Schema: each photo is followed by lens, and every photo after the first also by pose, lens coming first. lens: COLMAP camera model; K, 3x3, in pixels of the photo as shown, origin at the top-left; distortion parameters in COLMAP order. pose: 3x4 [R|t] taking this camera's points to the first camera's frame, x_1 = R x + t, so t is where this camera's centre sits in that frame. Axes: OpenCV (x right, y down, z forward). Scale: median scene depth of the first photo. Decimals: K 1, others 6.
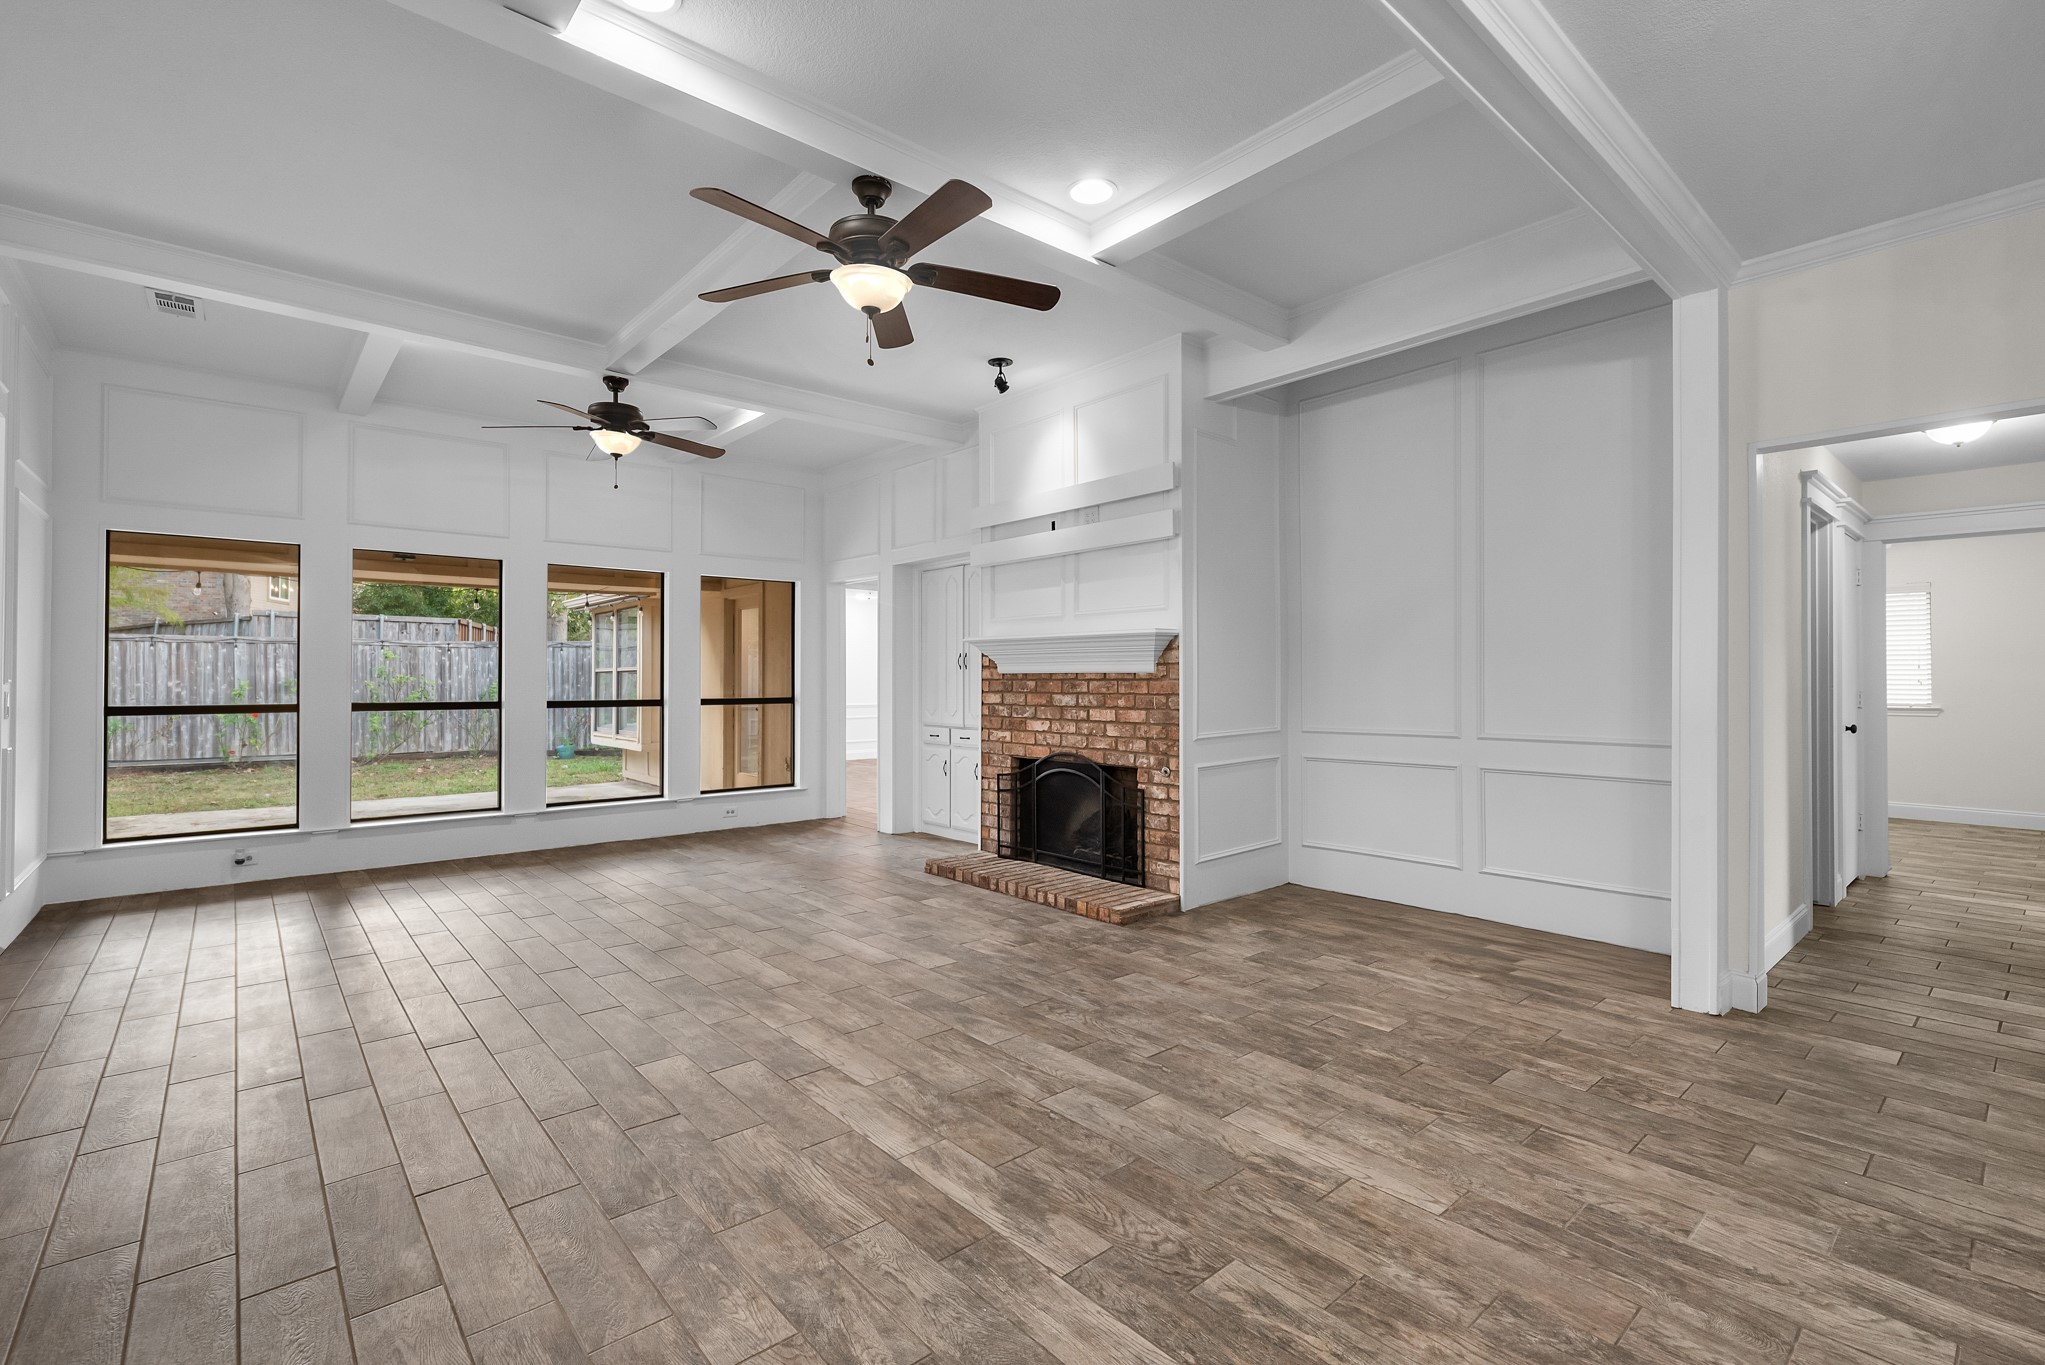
lens RADIAL K [[914.0, 0, 1025.0], [0, 914.0, 673.5], [0, 0, 1]] dist [-0.004331, 0.000399]
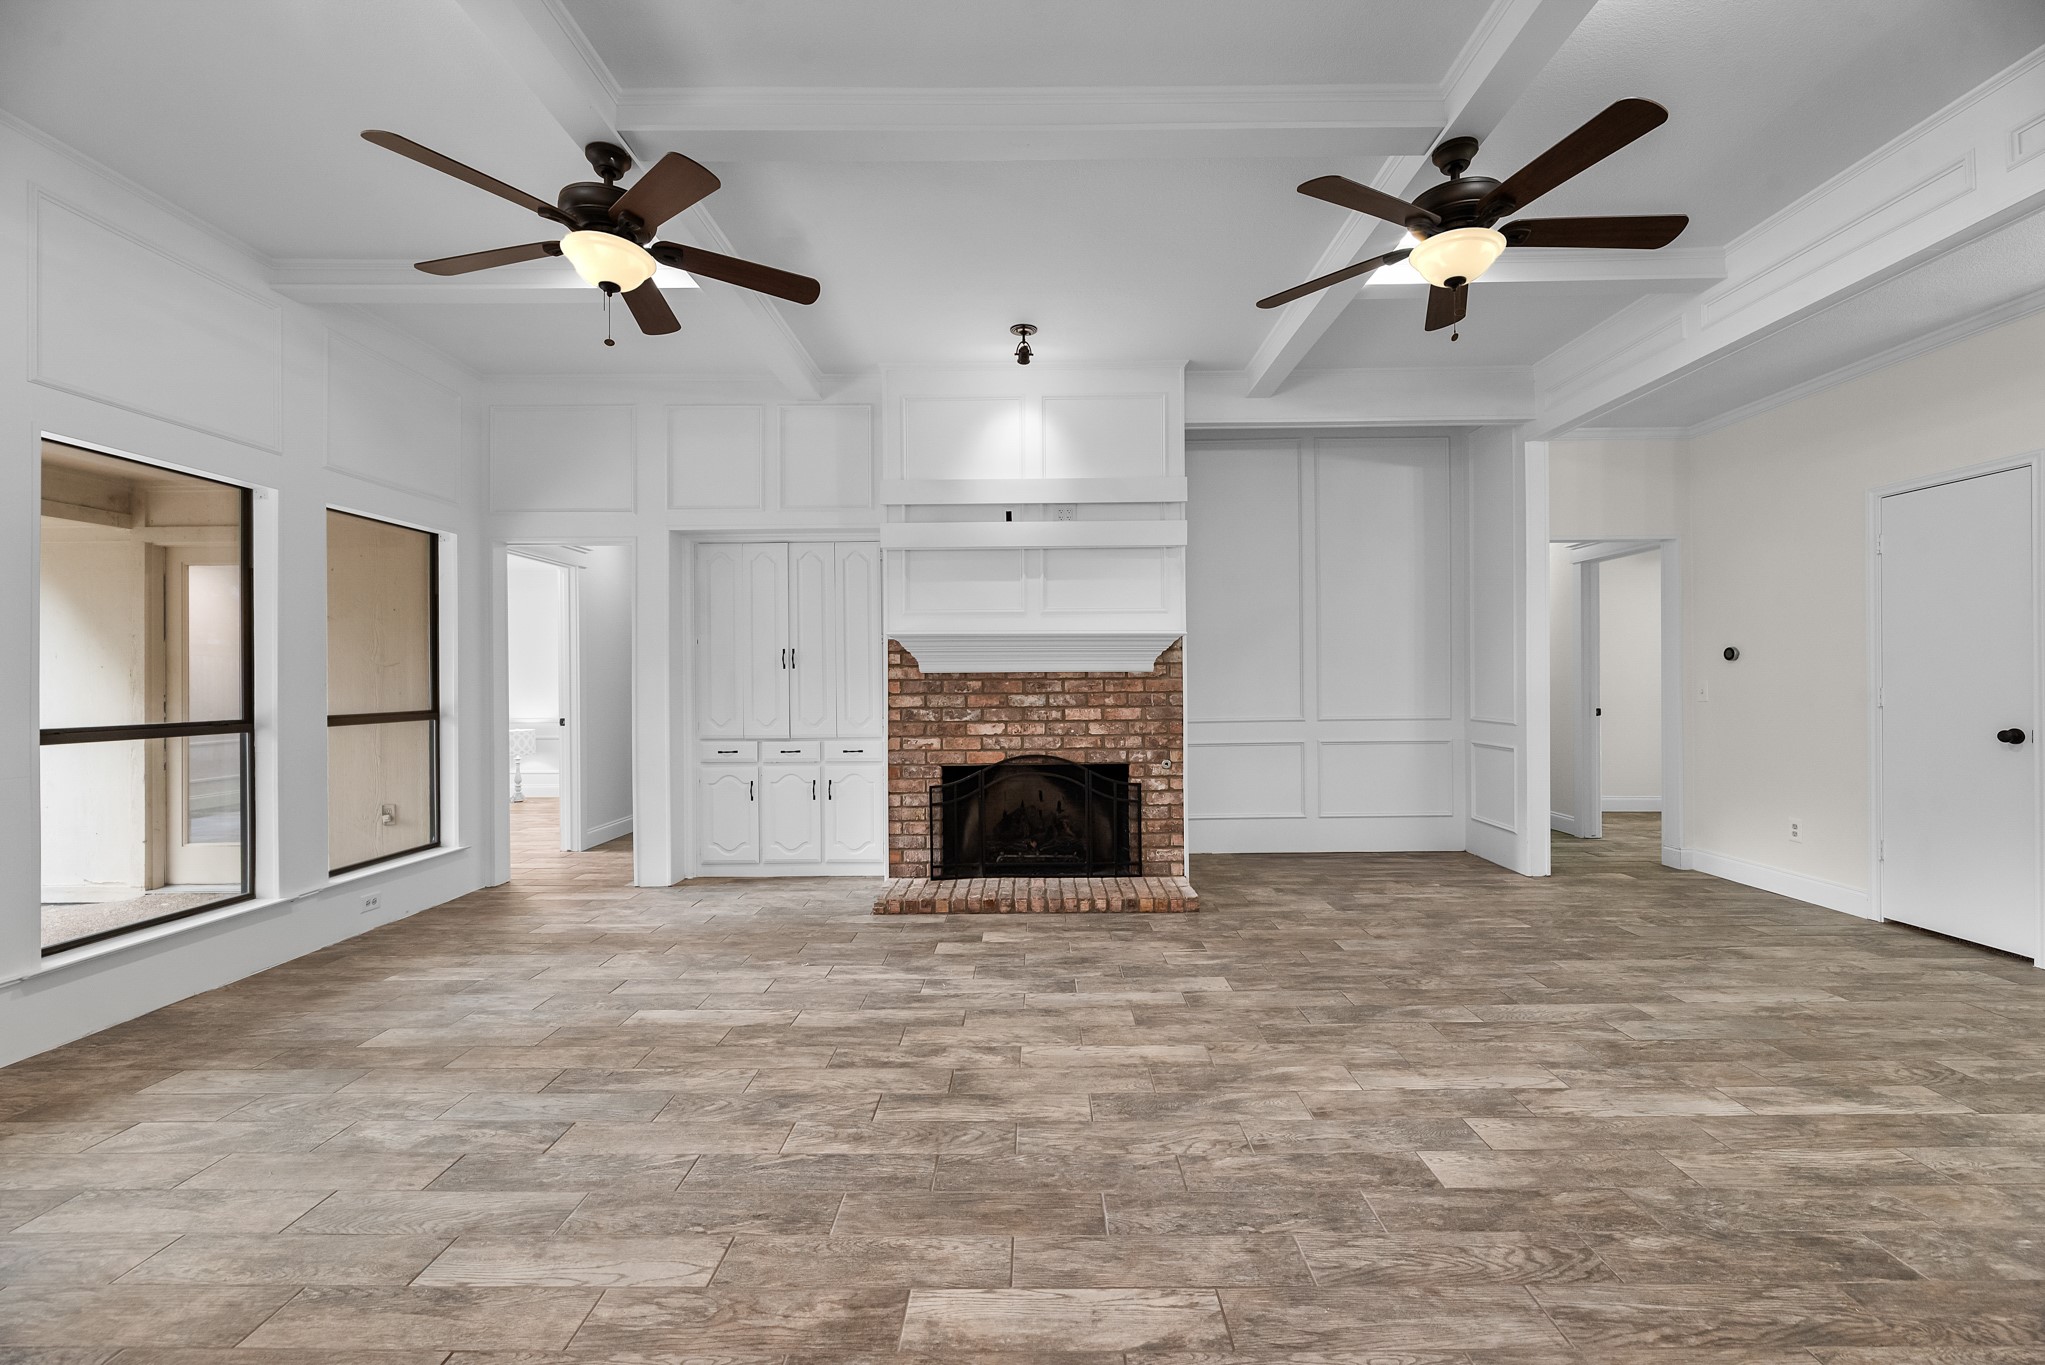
lens RADIAL K [[835.4, 0, 1028.6], [0, 835.4, 680.3], [0, 0, 1]] dist [-0.002286, 0.000321]
pose [[0.660399, -0.003543, 0.750907, -0.676648], [0.002125, 0.999994, 0.002849, 0.005926], [-0.750912, -0.000285, 0.660402, 0.465176]]
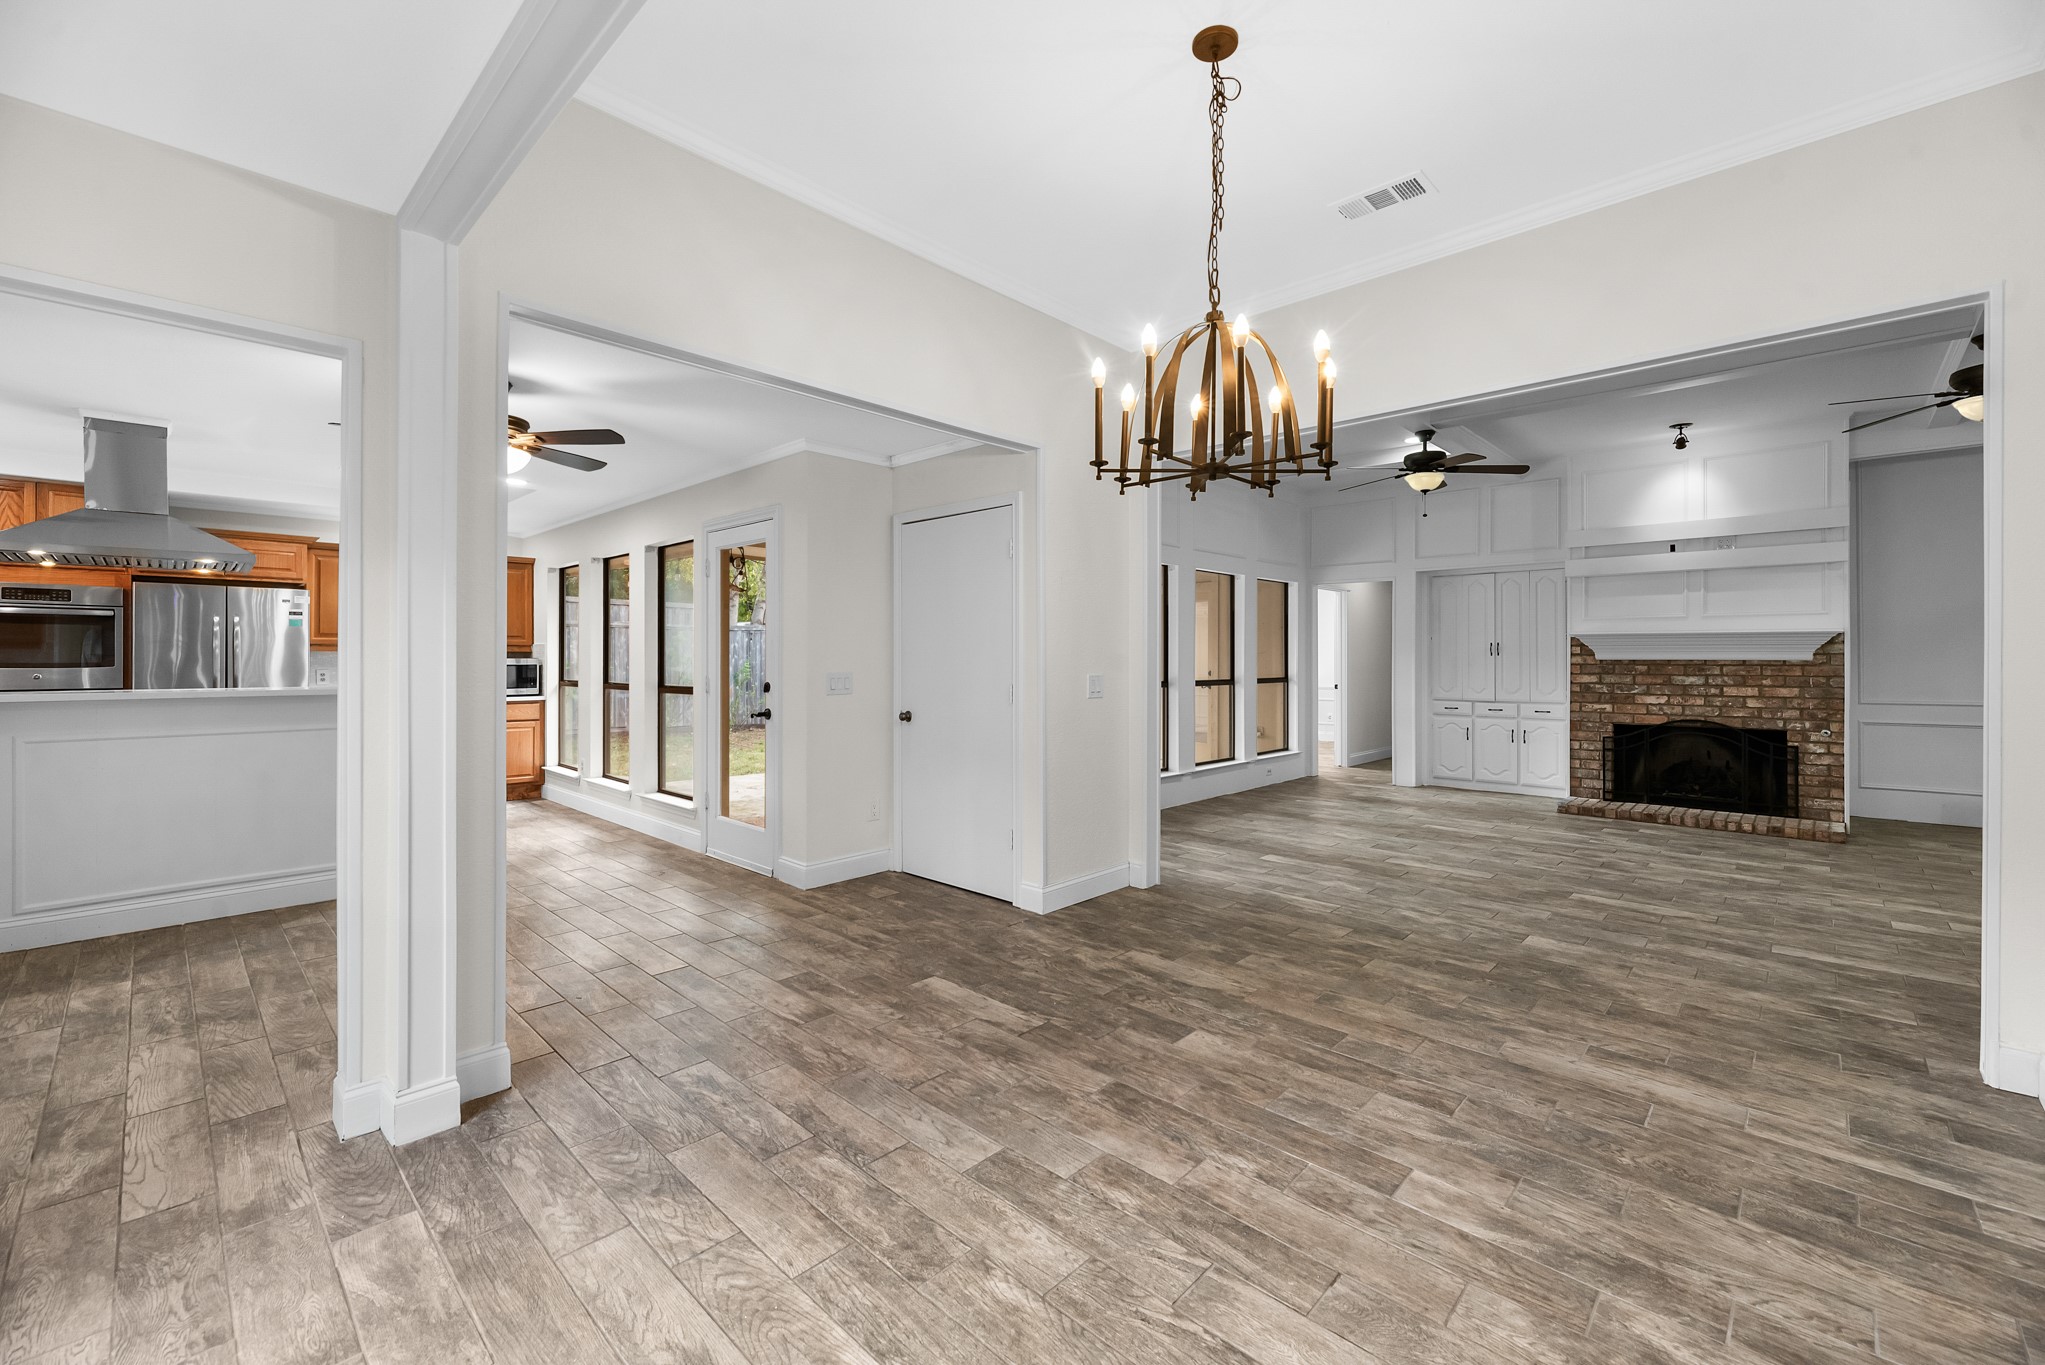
lens RADIAL K [[835.4, 0, 1027.3], [0, 835.4, 658.0], [0, 0, 1]] dist [-0.002286, 0.000321]
pose [[0.995133, 0.001596, 0.098523, -1.138208], [-0.002229, 0.999978, 0.006310, -0.009673], [-0.098511, -0.006498, 0.995115, -0.121646]]
